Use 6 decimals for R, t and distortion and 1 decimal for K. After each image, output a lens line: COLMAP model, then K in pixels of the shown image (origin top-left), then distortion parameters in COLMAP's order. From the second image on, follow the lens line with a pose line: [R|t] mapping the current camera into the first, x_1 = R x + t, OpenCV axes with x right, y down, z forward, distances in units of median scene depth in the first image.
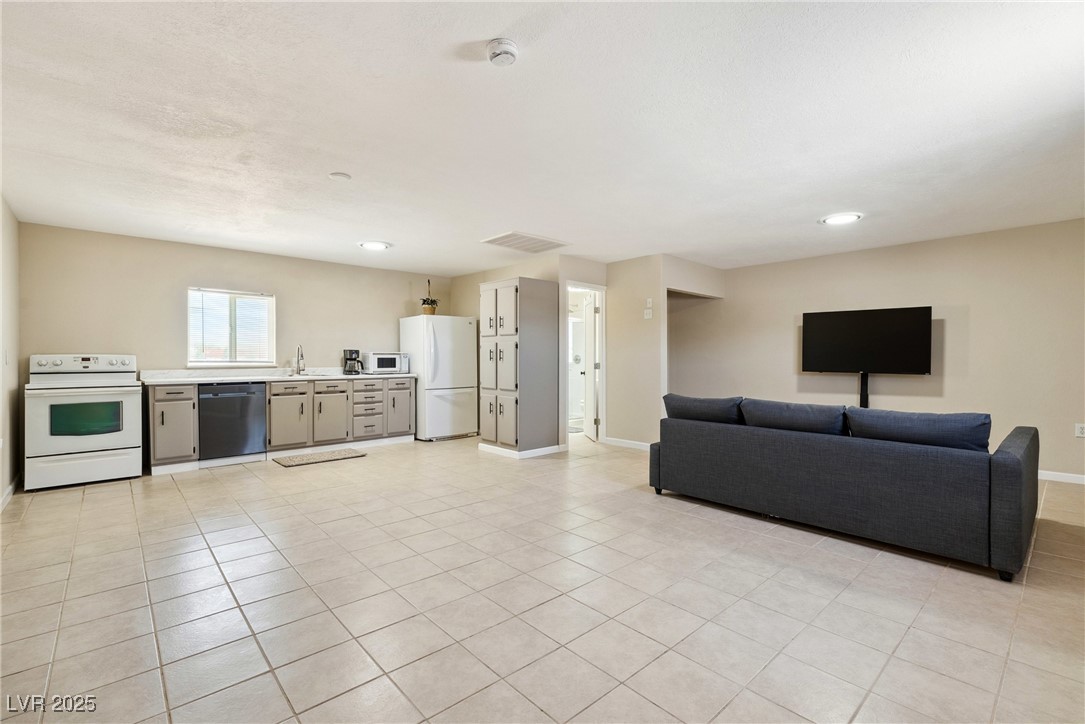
lens RADIAL K [[493.4, 0, 552.1], [0, 493.4, 362.7], [0, 0, 1]] dist [0.003121, -0.000262]
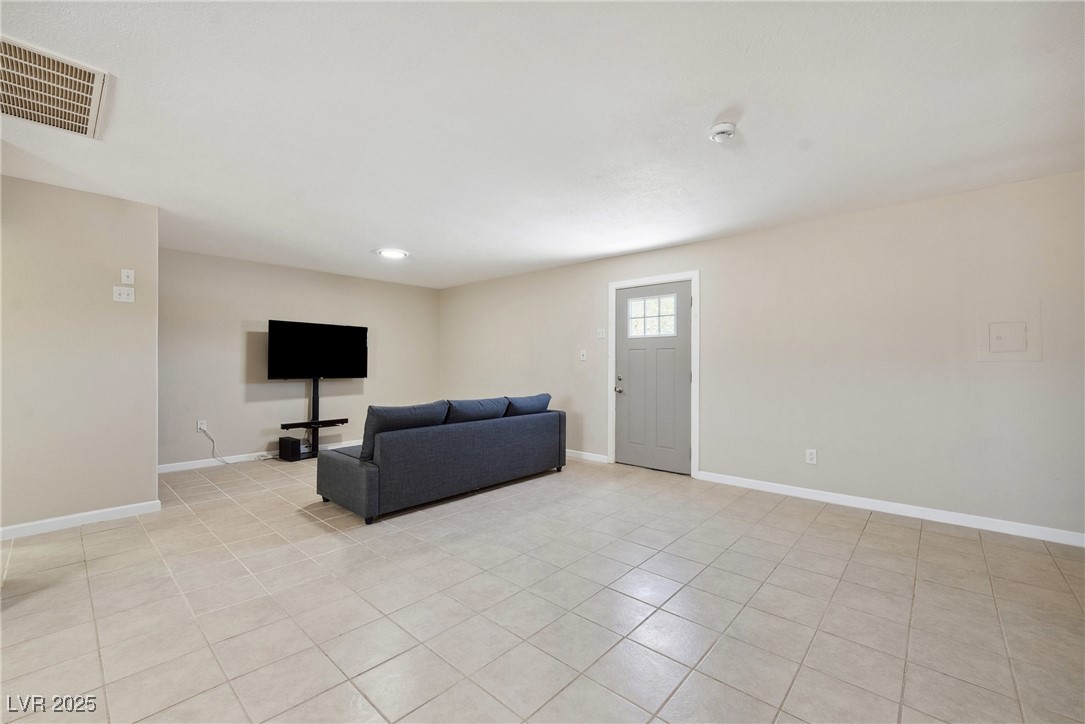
lens RADIAL K [[441.7, 0, 546.3], [0, 441.7, 360.5], [0, 0, 1]] dist [-0.001575, -0.000190]
pose [[-0.105595, 0.010051, 0.994358, -0.494170], [0.010127, 0.999908, -0.009032, -0.007282], [-0.994358, 0.009116, -0.105687, 0.651103]]
